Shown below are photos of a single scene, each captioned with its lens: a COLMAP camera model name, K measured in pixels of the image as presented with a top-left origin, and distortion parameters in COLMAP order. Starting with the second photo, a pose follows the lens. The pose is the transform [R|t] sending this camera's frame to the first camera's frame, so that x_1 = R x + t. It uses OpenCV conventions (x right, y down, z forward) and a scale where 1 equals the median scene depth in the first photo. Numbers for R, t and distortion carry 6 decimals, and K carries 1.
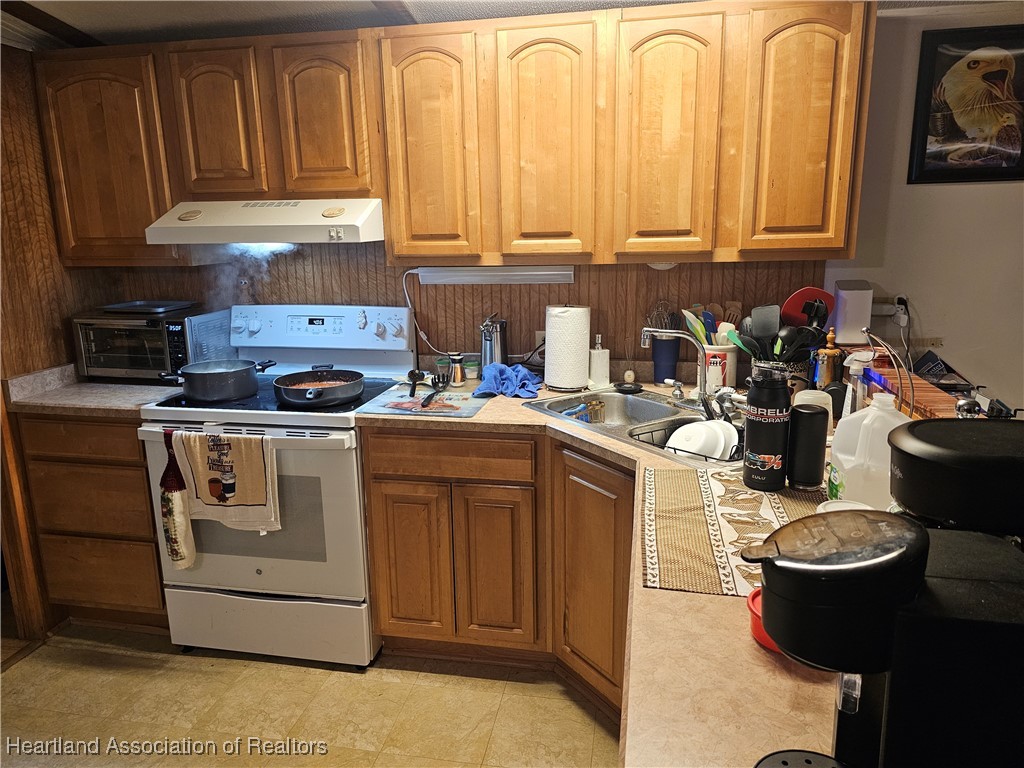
lens RADIAL K [[686.3, 0, 512.2], [0, 686.3, 376.8], [0, 0, 1]] dist [0.045526, -0.019913]
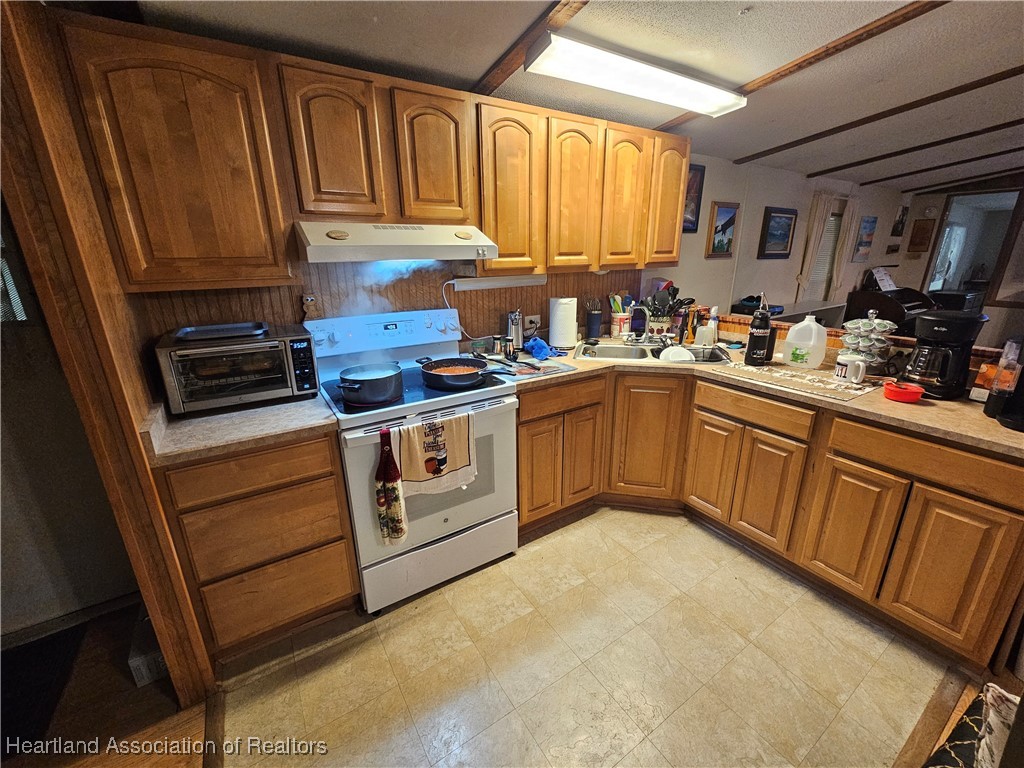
lens RADIAL K [[420.4, 0, 513.6], [0, 420.4, 386.3], [0, 0, 1]] dist [0.003882, -0.001451]
pose [[0.716947, -0.203378, 0.666801, -0.764917], [0.147484, 0.979098, 0.140055, -0.056277], [-0.681348, -0.002070, 0.731957, 0.347375]]
